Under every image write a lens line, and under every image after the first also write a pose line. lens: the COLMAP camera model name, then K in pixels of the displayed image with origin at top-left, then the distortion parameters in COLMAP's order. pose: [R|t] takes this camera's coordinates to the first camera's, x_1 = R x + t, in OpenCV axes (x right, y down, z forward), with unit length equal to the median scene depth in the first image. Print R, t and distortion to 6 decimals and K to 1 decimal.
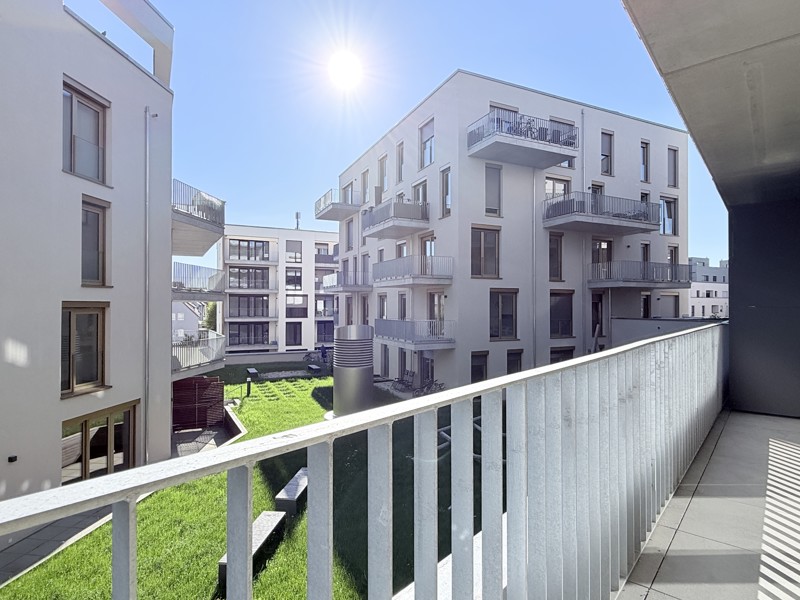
lens RADIAL K [[439.9, 0, 397.8], [0, 439.9, 300.5], [0, 0, 1]] dist [0.011351, -0.004964]
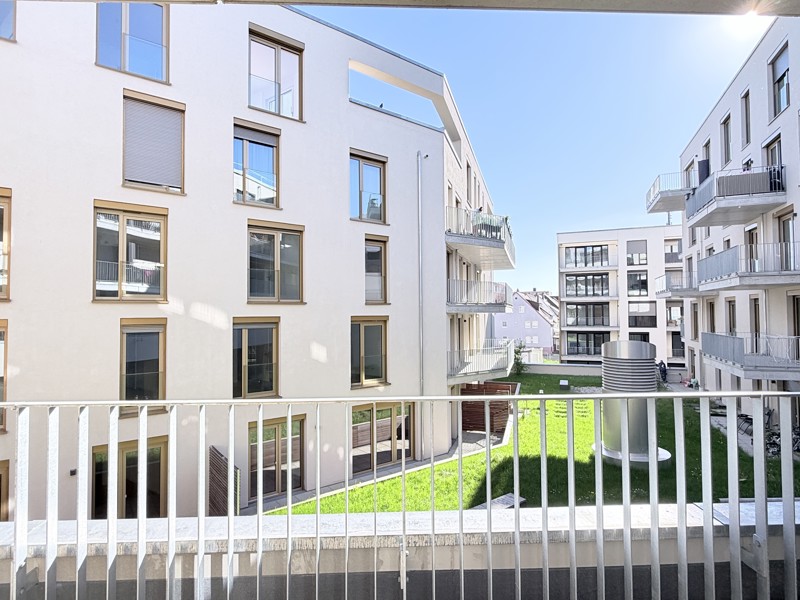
lens RADIAL K [[439.9, 0, 397.3], [0, 439.9, 303.5], [0, 0, 1]] dist [0.011351, -0.004964]
pose [[0.688114, -0.025911, -0.725140, 0.073930], [0.019272, 0.999662, -0.017433, -0.002772], [0.725346, -0.001979, 0.688381, 0.042035]]
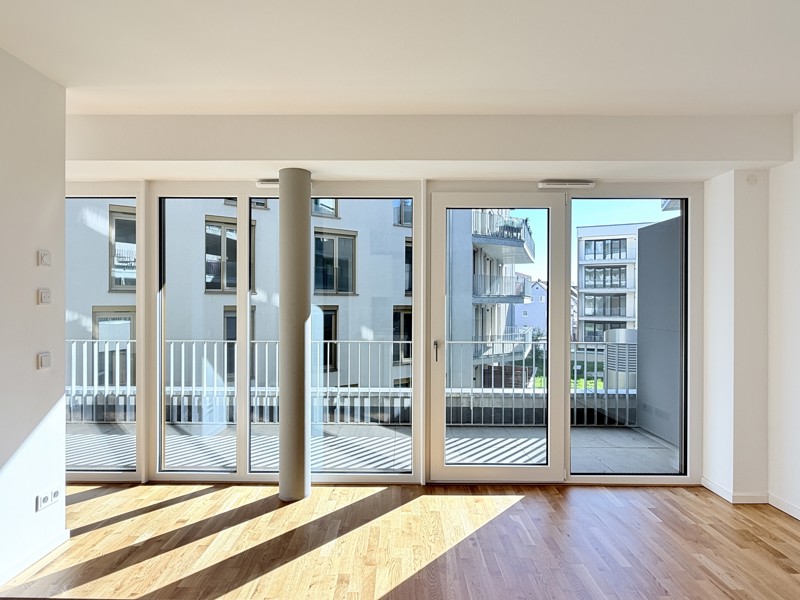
lens RADIAL K [[439.9, 0, 399.3], [0, 439.9, 303.4], [0, 0, 1]] dist [0.011351, -0.004964]
pose [[0.657031, 0.003333, -0.753857, 0.112128], [0.007466, 0.999912, 0.010928, -0.005878], [0.753827, -0.012808, 0.656948, -0.010756]]
